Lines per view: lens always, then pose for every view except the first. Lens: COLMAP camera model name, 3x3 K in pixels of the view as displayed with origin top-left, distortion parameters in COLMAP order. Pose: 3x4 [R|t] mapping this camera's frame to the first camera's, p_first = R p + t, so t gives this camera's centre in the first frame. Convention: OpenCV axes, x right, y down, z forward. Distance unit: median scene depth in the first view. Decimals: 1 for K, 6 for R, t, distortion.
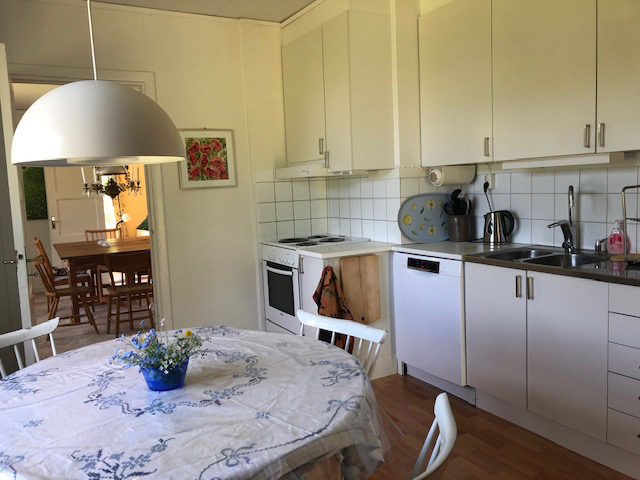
lens RADIAL K [[516.8, 0, 314.7], [0, 516.8, 240.8], [0, 0, 1]] dist [0.008786, -0.008687]
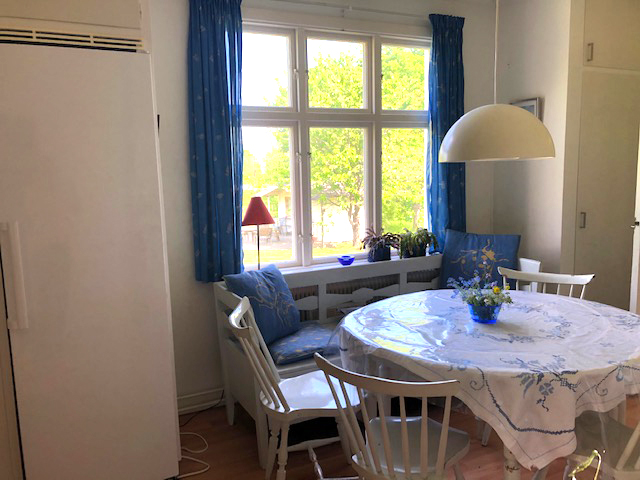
lens RADIAL K [[516.8, 0, 314.7], [0, 516.8, 240.8], [0, 0, 1]] dist [0.008786, -0.008687]
pose [[-0.057237, 0.178976, -0.982187, 0.464699], [-0.078712, 0.979929, 0.183151, -0.066275], [0.995253, 0.087793, -0.042001, 0.247072]]
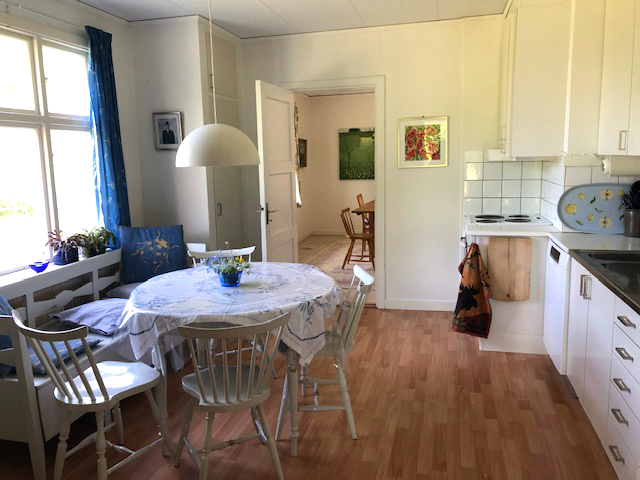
lens RADIAL K [[516.8, 0, 314.7], [0, 516.8, 240.8], [0, 0, 1]] dist [0.008786, -0.008687]
pose [[0.725831, 0.137983, -0.673891, 0.508290], [-0.082717, 0.990074, 0.113631, -0.051967], [0.682881, -0.026735, 0.730040, -0.072555]]
